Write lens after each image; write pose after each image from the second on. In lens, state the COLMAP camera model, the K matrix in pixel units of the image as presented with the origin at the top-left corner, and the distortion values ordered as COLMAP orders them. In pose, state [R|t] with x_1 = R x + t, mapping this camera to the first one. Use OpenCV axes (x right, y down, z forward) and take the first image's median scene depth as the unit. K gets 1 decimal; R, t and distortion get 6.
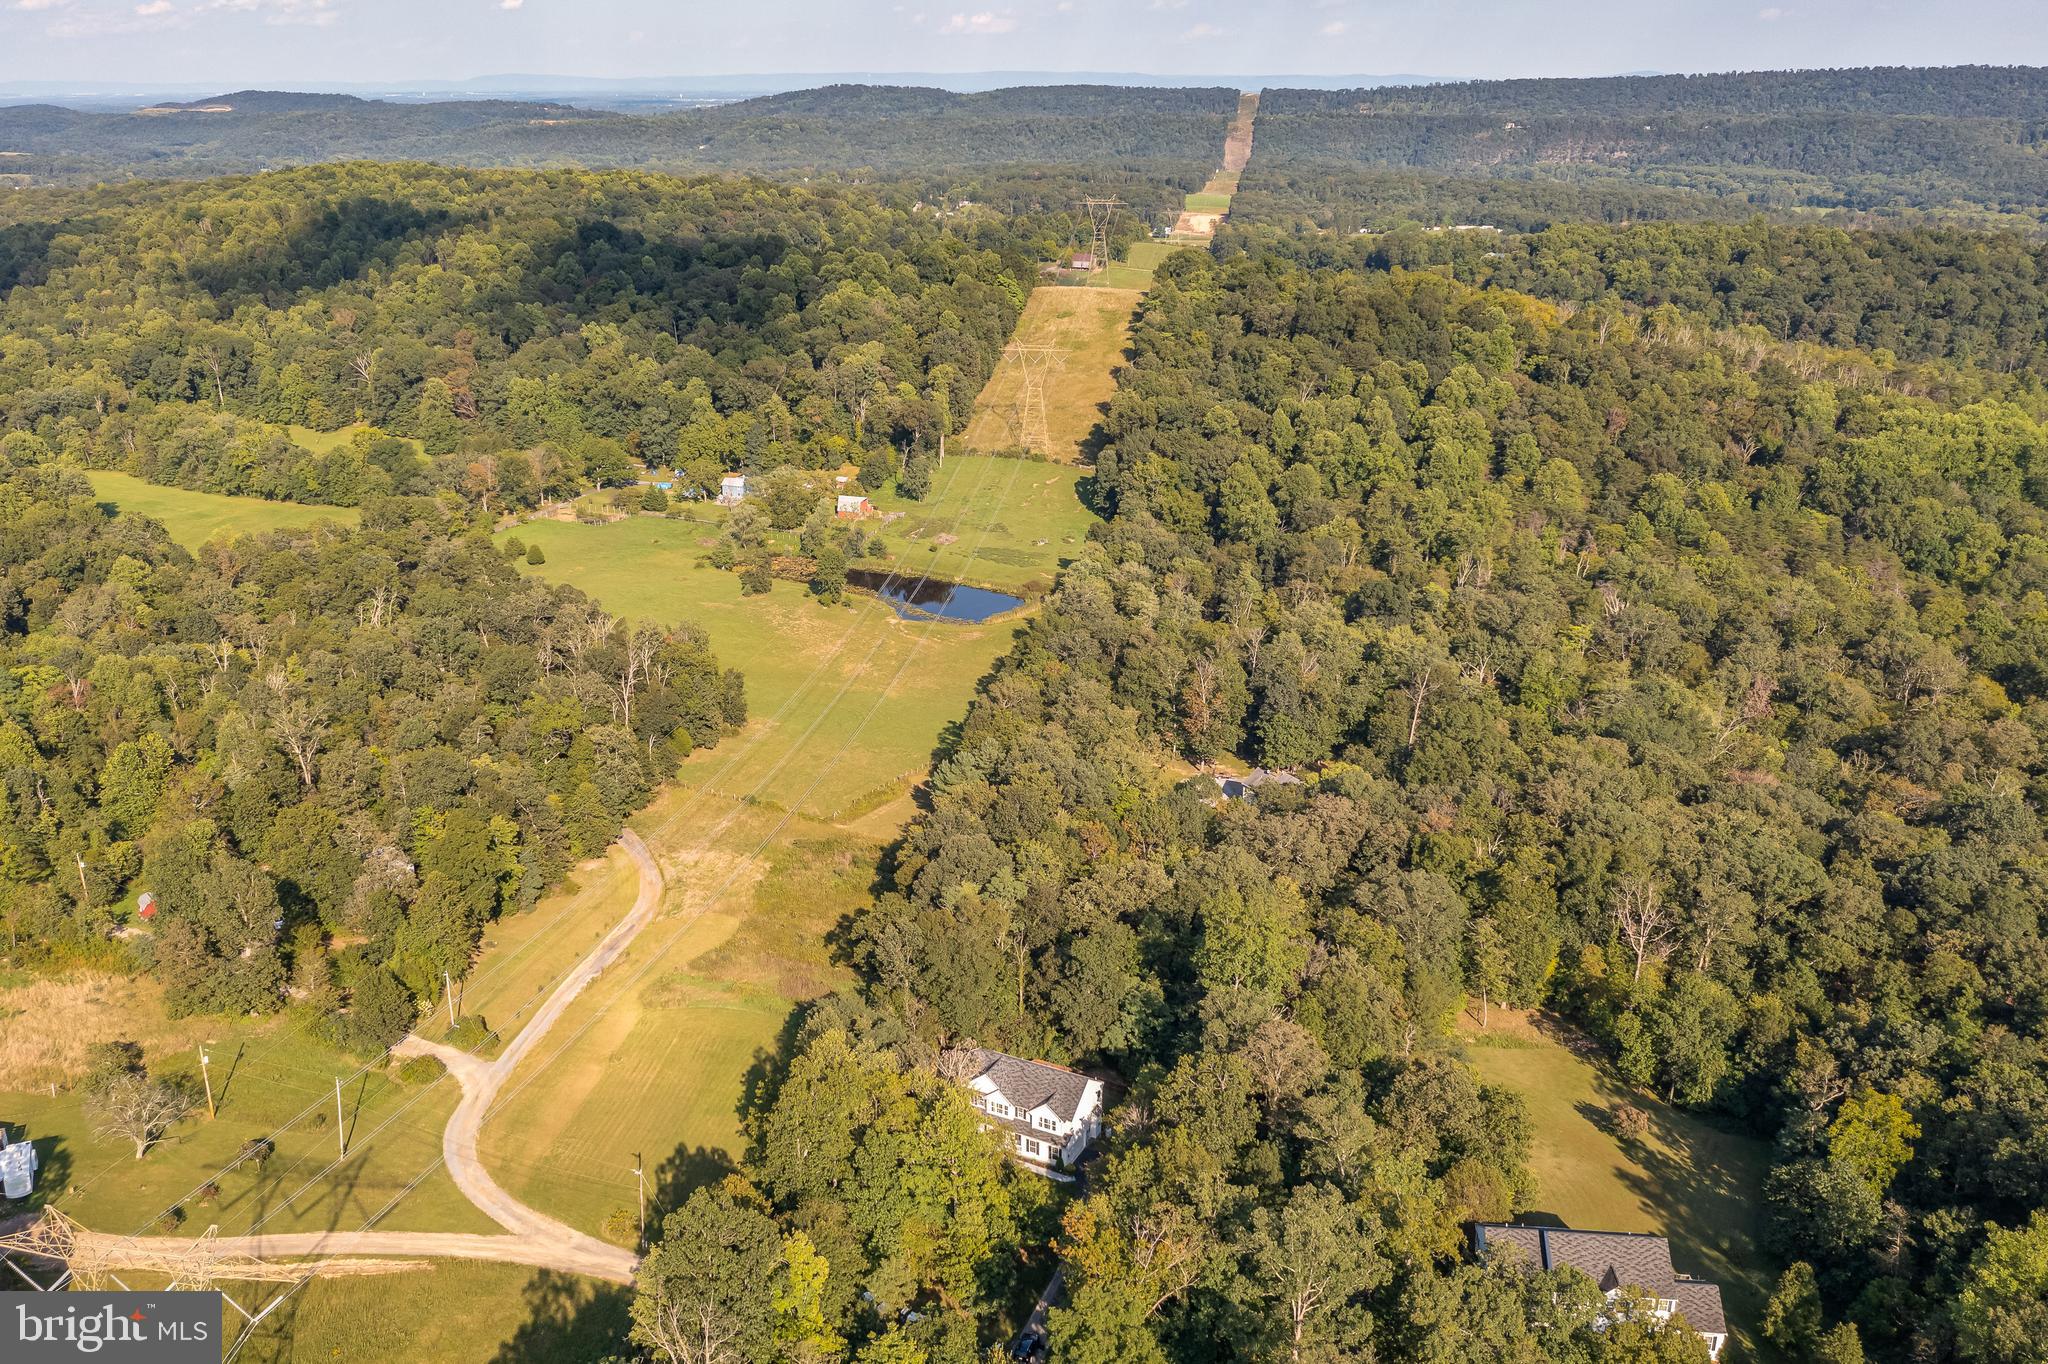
lens RADIAL K [[1703.8, 0, 1004.5], [0, 1703.8, 643.0], [0, 0, 1]] dist [-0.001644, -0.002282]
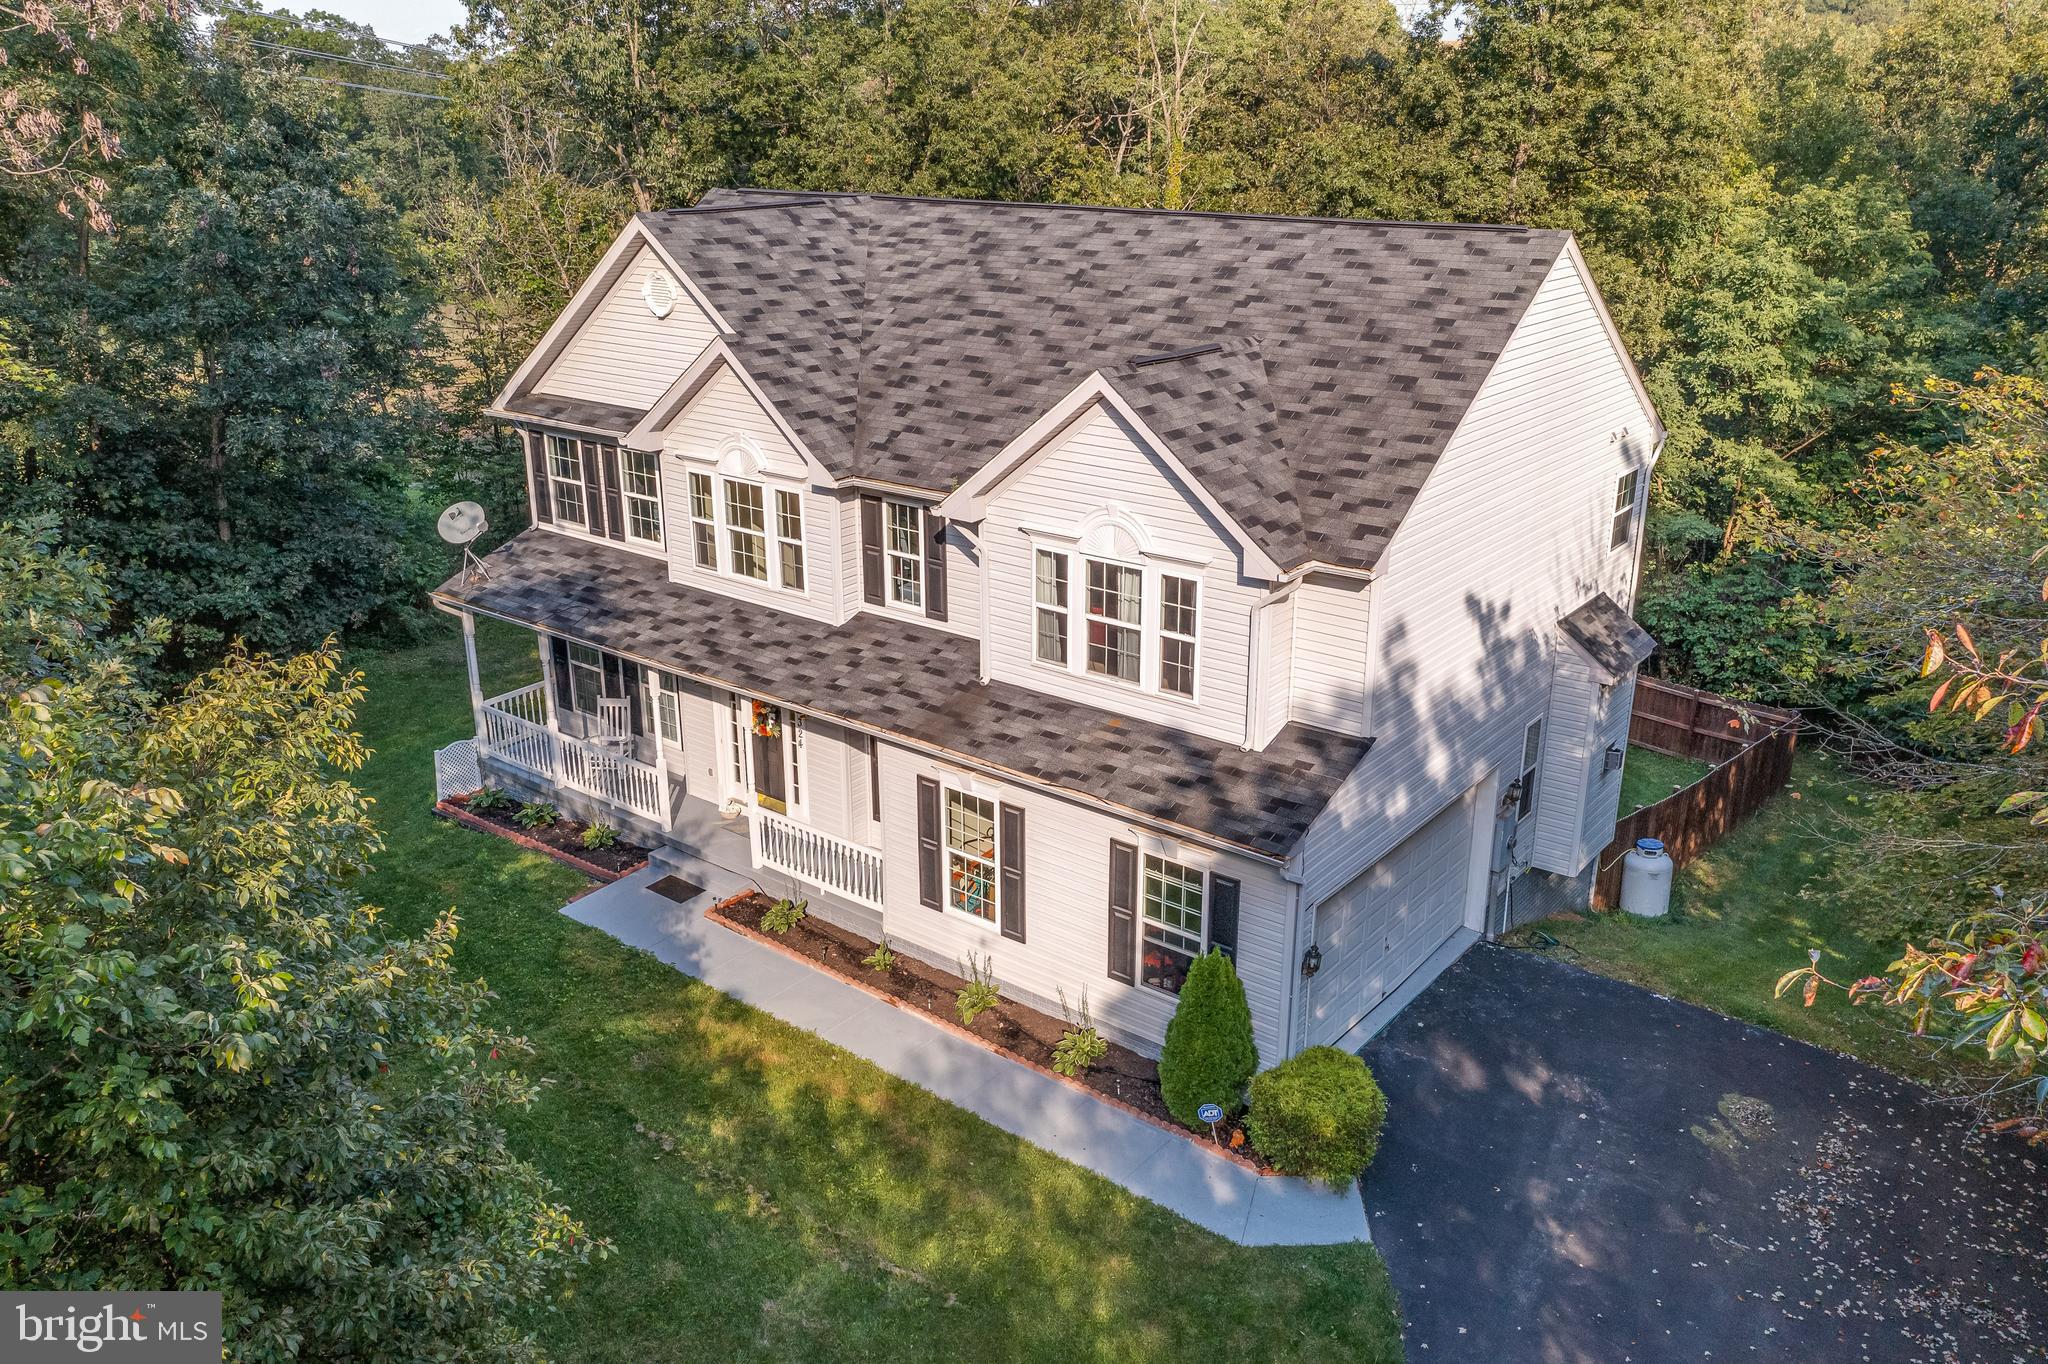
lens RADIAL K [[1616.3, 0, 1024.0], [0, 1616.3, 682.0], [0, 0, 1]] dist [-0.000099, 0.004470]
pose [[0.980653, 0.059571, -0.186472, 0.036807], [-0.053650, 0.997887, 0.036644, 0.278114], [0.188261, -0.025931, 0.981777, 0.894227]]
